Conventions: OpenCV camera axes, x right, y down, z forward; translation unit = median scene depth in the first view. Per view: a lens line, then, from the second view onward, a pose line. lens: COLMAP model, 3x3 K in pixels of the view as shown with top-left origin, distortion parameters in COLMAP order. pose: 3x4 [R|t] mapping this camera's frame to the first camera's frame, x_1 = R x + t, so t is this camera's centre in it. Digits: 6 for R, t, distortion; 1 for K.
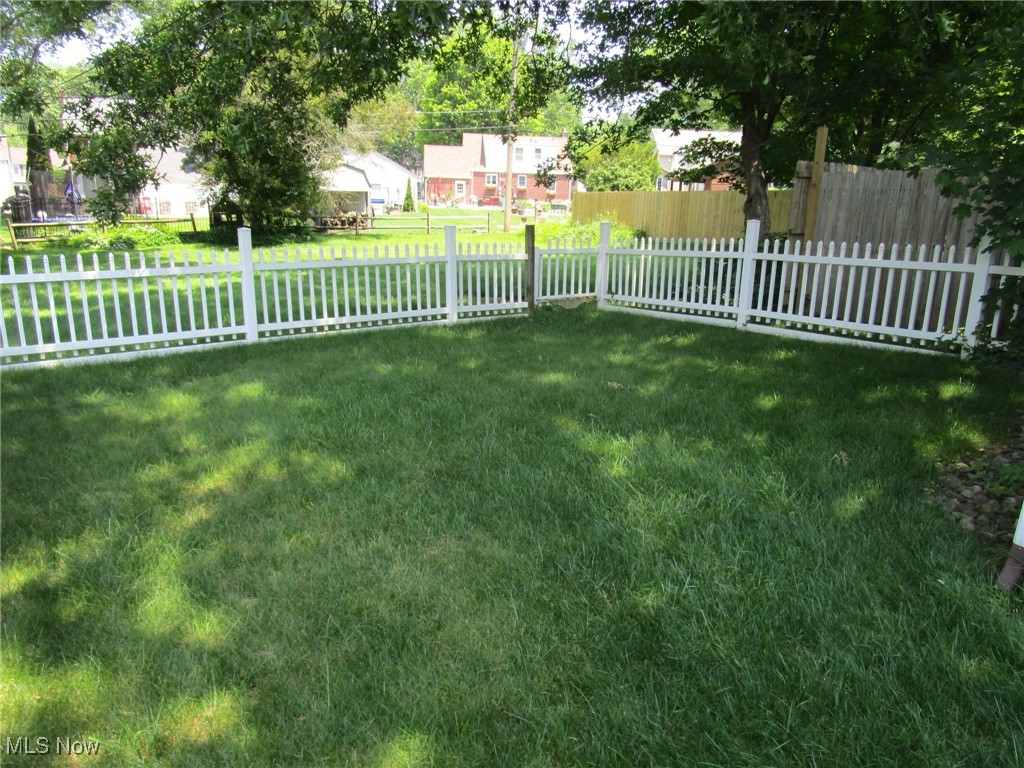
lens RADIAL K [[709.1, 0, 512.0], [0, 709.1, 384.0], [0, 0, 1]] dist [-0.039674, 0.009159]
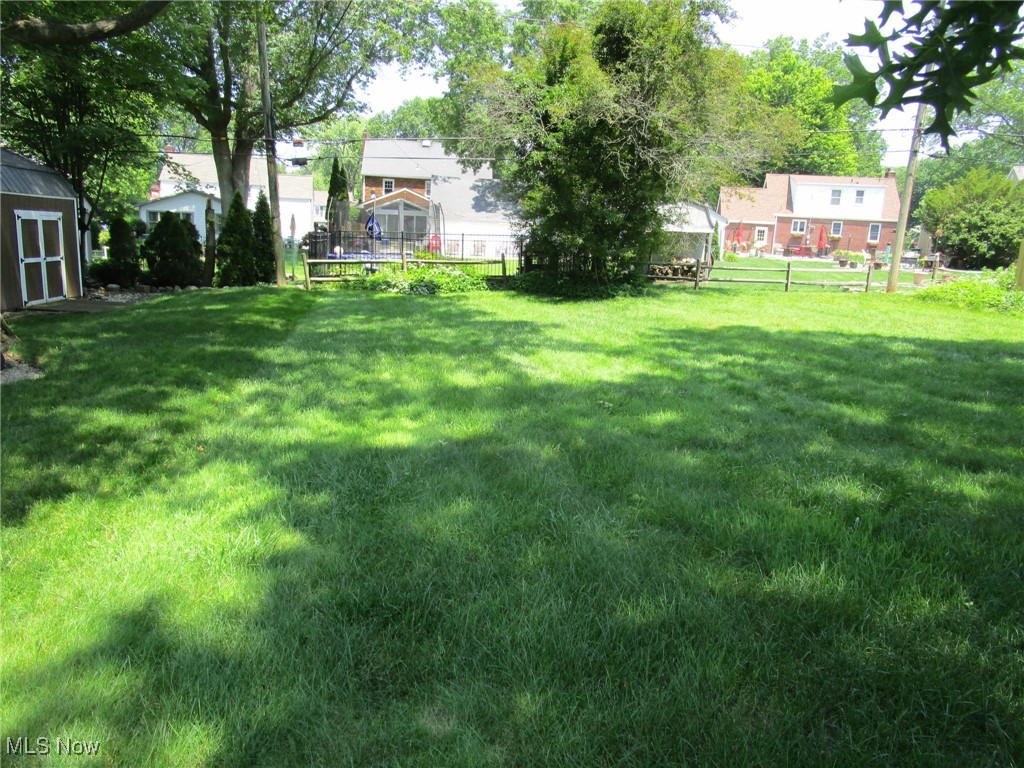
lens RADIAL K [[709.1, 0, 512.0], [0, 709.1, 384.0], [0, 0, 1]] dist [-0.039674, 0.009159]
pose [[0.944179, 0.080359, -0.319481, -0.149619], [-0.100922, 0.993721, -0.048310, -0.047930], [0.313592, 0.077856, 0.946361, 0.209319]]
